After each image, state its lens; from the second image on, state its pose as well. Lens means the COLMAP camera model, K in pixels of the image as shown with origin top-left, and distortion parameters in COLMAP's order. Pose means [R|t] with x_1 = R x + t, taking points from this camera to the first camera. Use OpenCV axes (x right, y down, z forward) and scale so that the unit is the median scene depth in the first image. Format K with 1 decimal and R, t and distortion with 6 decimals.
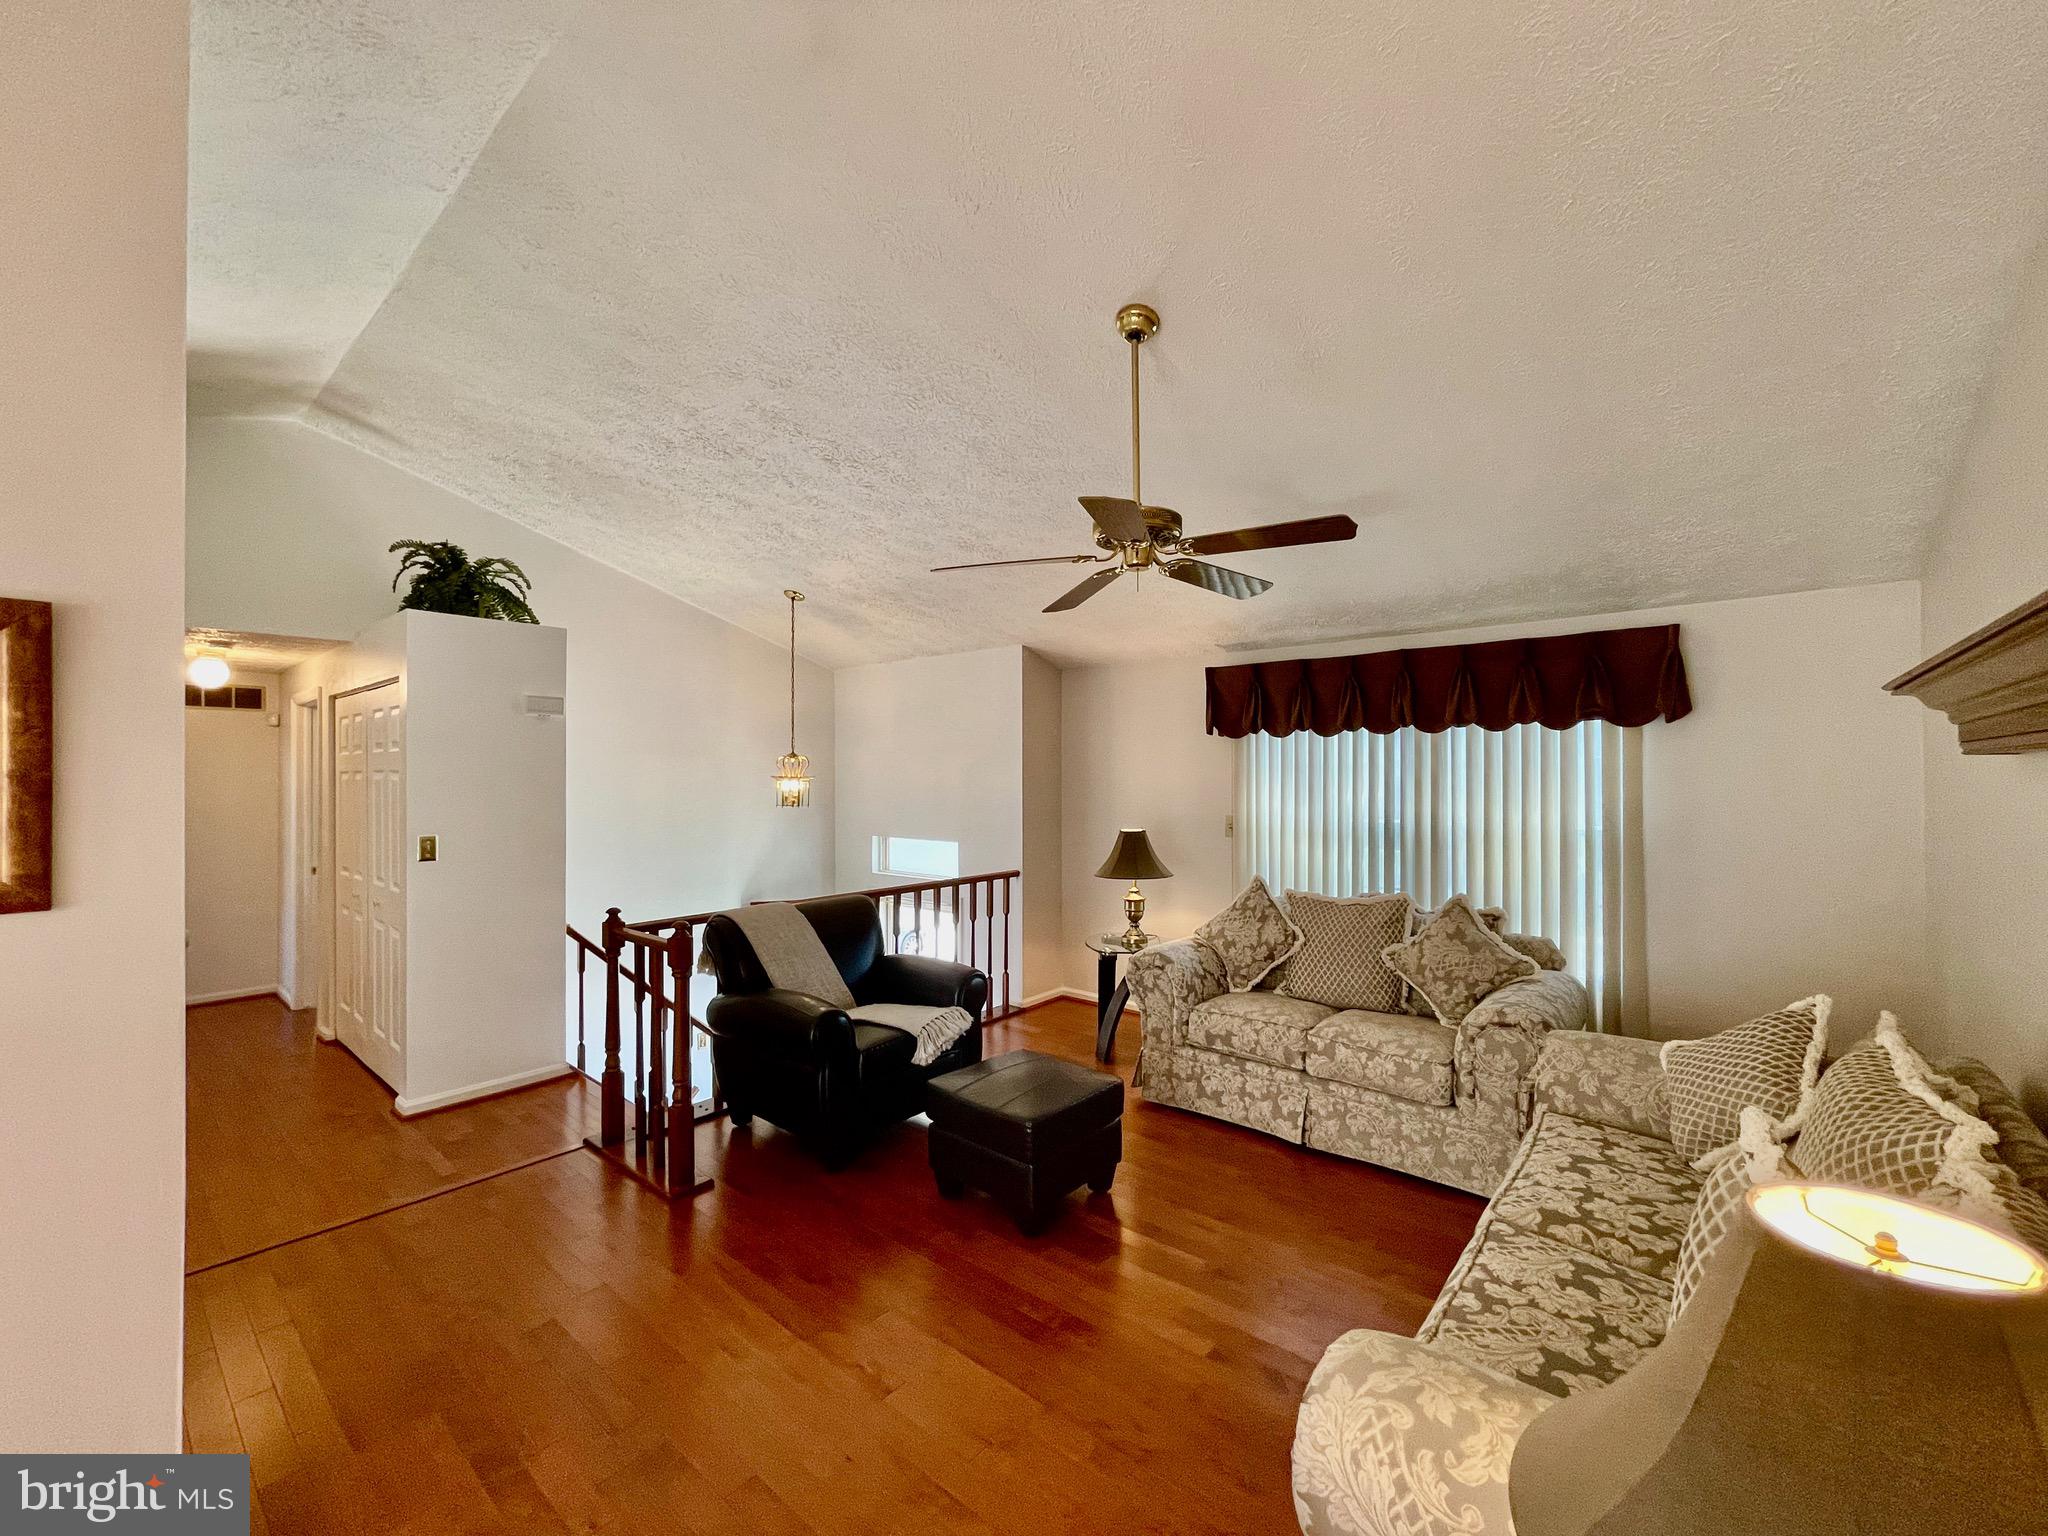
lens RADIAL K [[845.3, 0, 1017.3], [0, 845.3, 773.3], [0, 0, 1]] dist [0.002370, 0.000295]
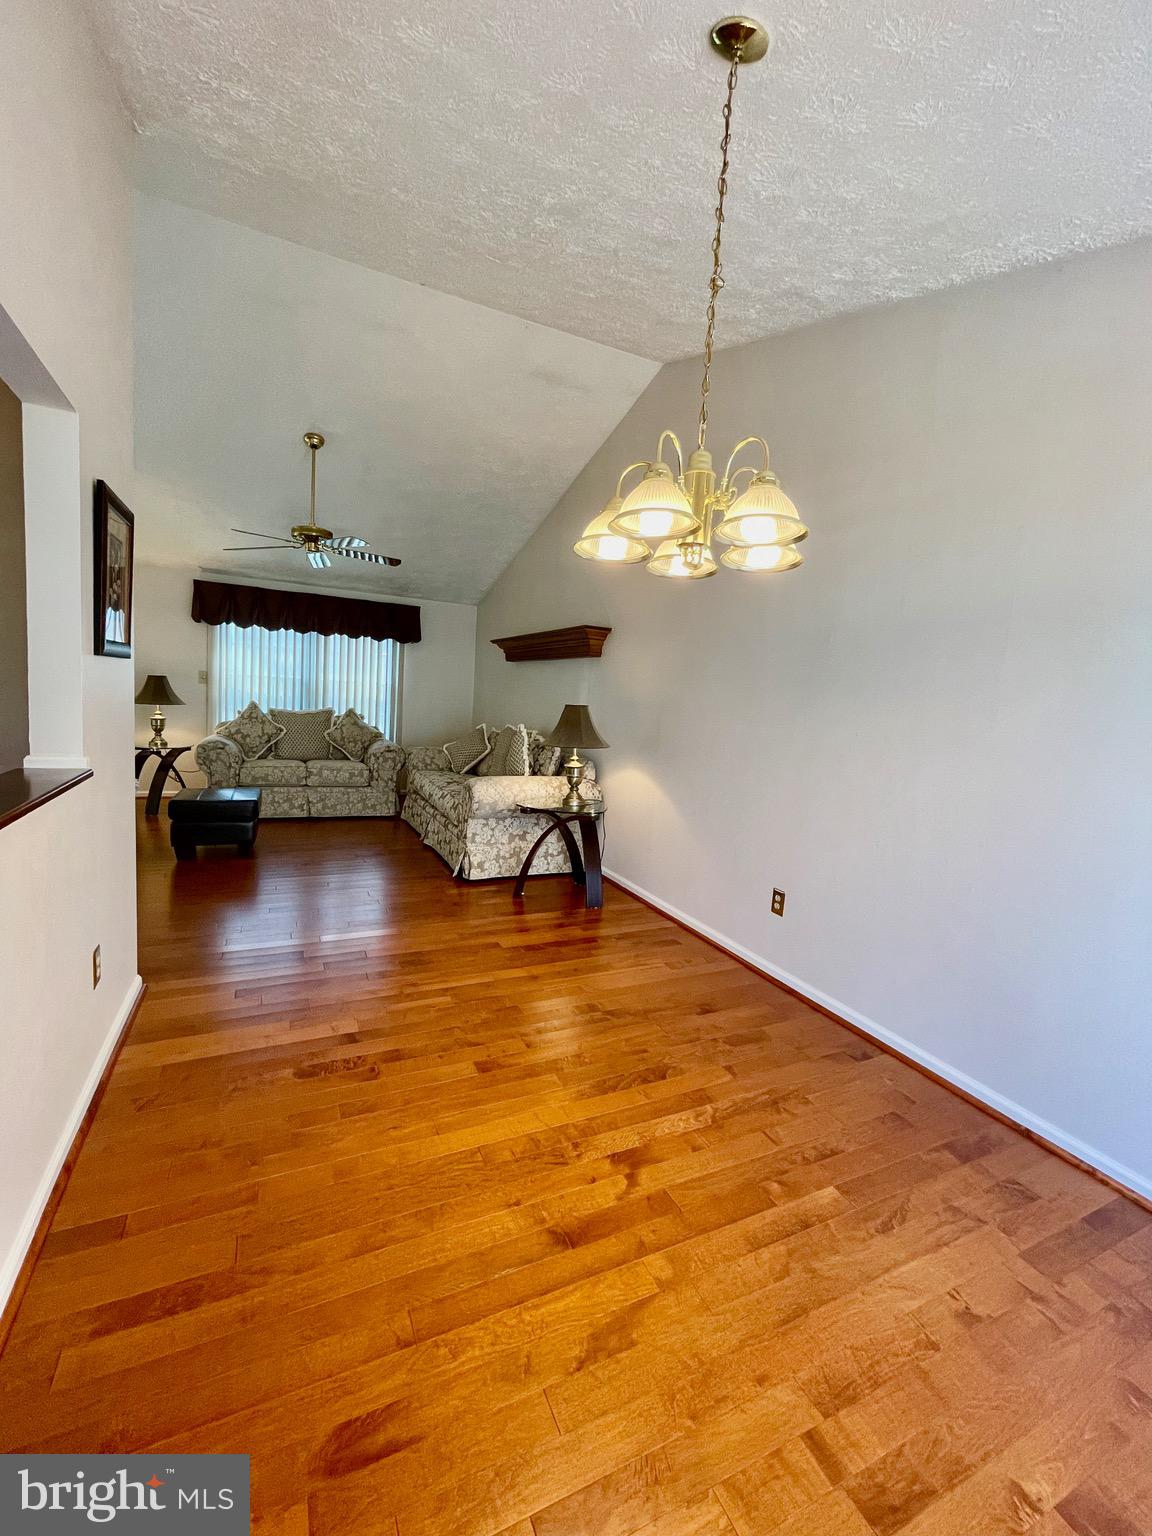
lens RADIAL K [[626.1, 0, 576.0], [0, 626.1, 768.0], [0, 0, 1]] dist [-0.007060, -0.000058]
pose [[0.405612, -0.077784, 0.910730, -0.764128], [-0.067057, 0.991155, 0.114518, 0.063446], [-0.911582, -0.107521, 0.396809, -0.258259]]
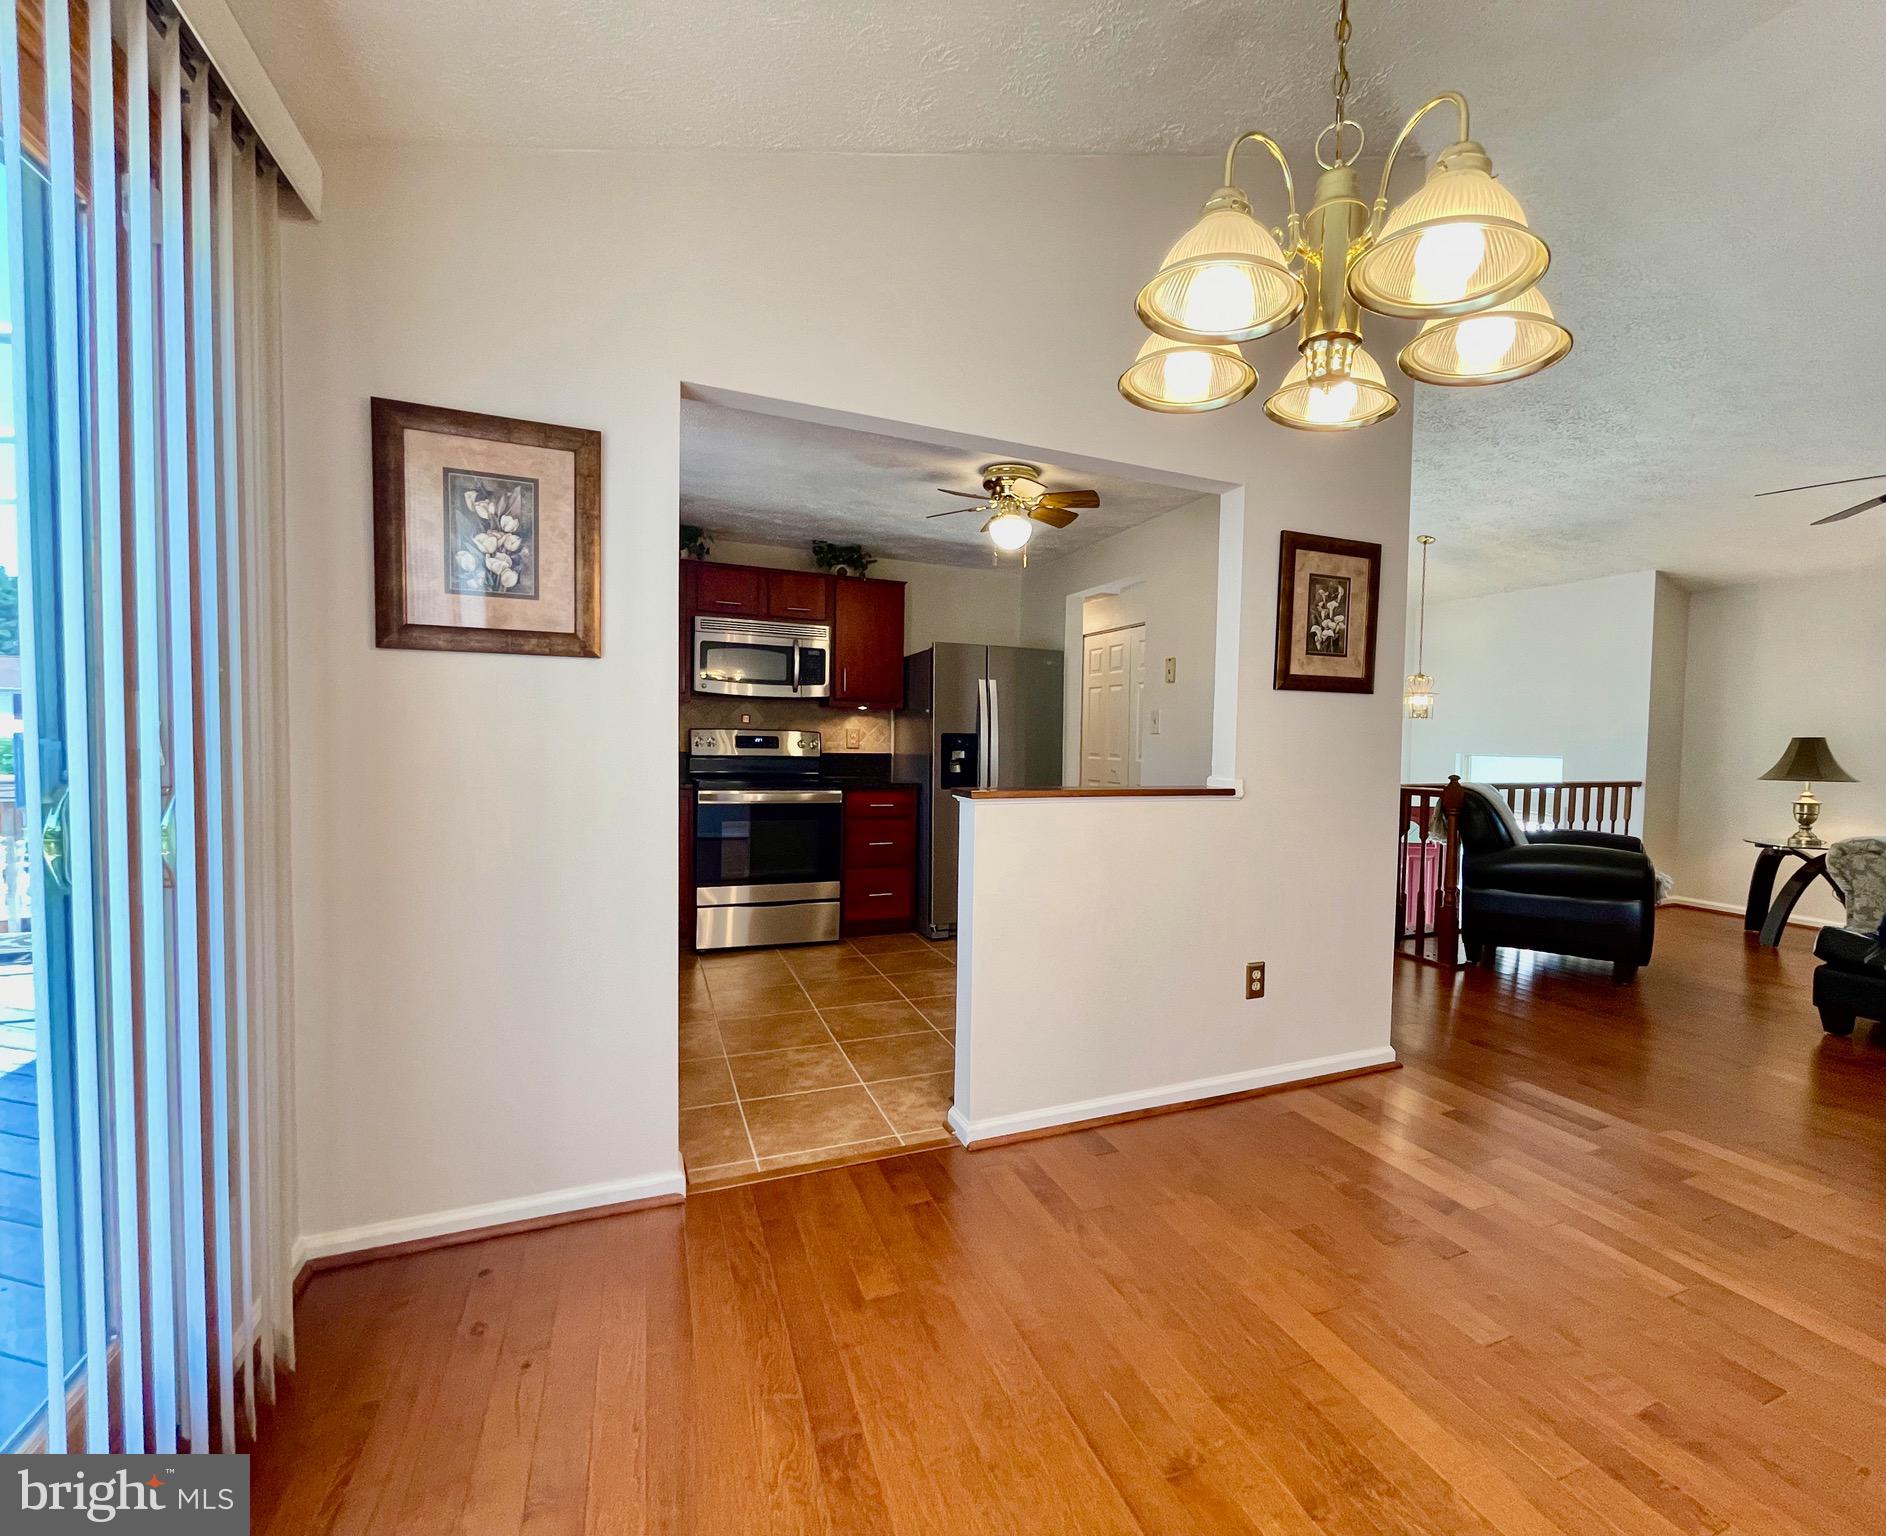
lens RADIAL K [[840.3, 0, 997.7], [0, 840.3, 773.8], [0, 0, 1]] dist [-0.000785, 0.000027]
pose [[0.897614, 0.035213, -0.439374, -0.371232], [-0.017378, 0.998856, 0.044550, 0.100717], [0.440440, -0.032353, 0.897199, -0.457167]]
